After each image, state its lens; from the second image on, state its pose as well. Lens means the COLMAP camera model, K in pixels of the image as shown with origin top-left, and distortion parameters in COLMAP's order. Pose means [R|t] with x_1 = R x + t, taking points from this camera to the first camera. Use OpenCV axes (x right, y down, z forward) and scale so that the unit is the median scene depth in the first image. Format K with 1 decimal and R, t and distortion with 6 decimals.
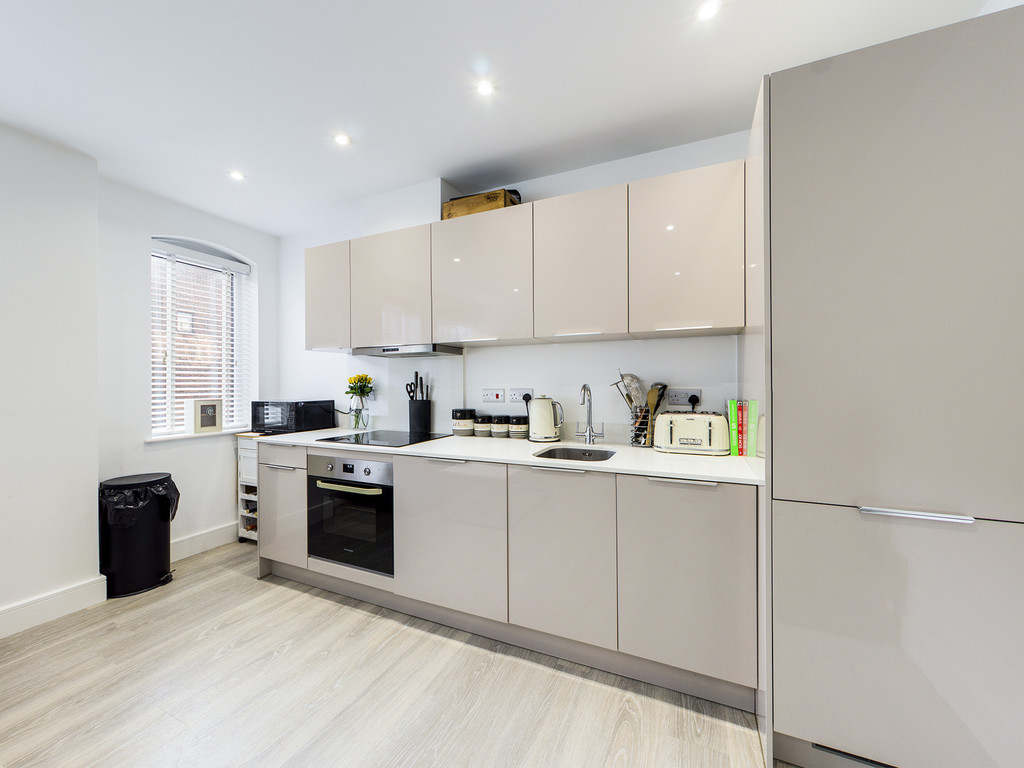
lens RADIAL K [[340.8, 0, 518.3], [0, 340.8, 388.6], [0, 0, 1]] dist [-0.000744, 0.000089]
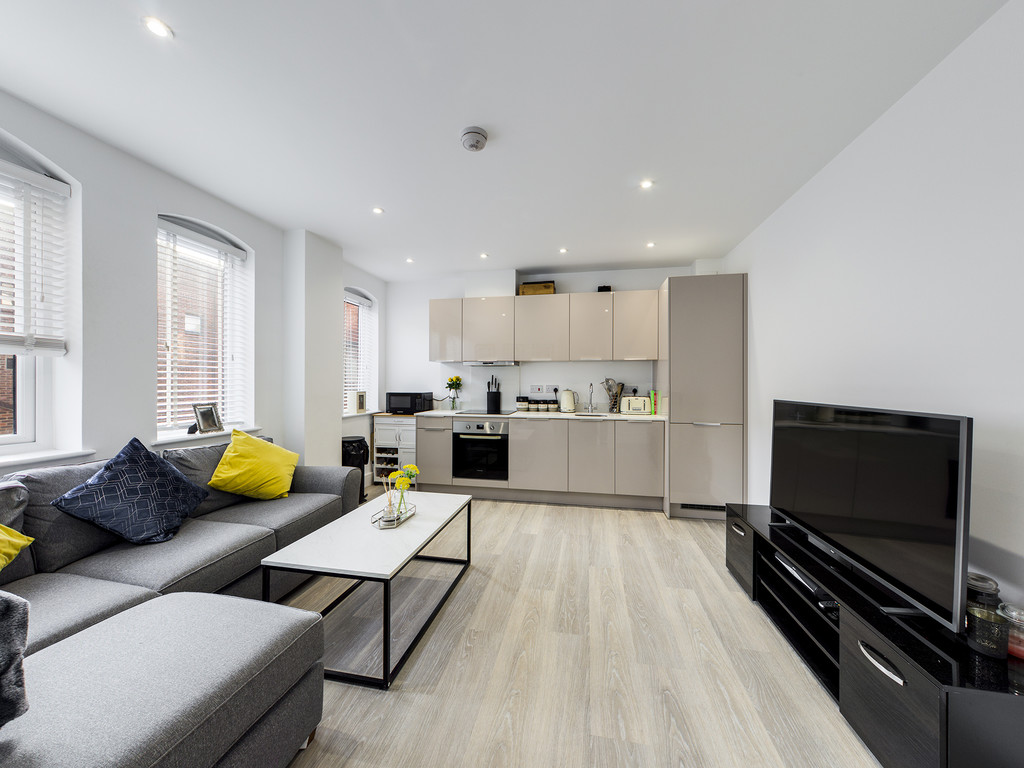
lens RADIAL K [[379.7, 0, 515.4], [0, 379.7, 382.3], [0, 0, 1]] dist [0.002150, 0.000486]
pose [[0.950474, 0.006521, 0.310735, -0.865663], [-0.004138, 0.999957, -0.008328, 0.001961], [-0.310776, 0.006630, 0.950460, -0.954115]]
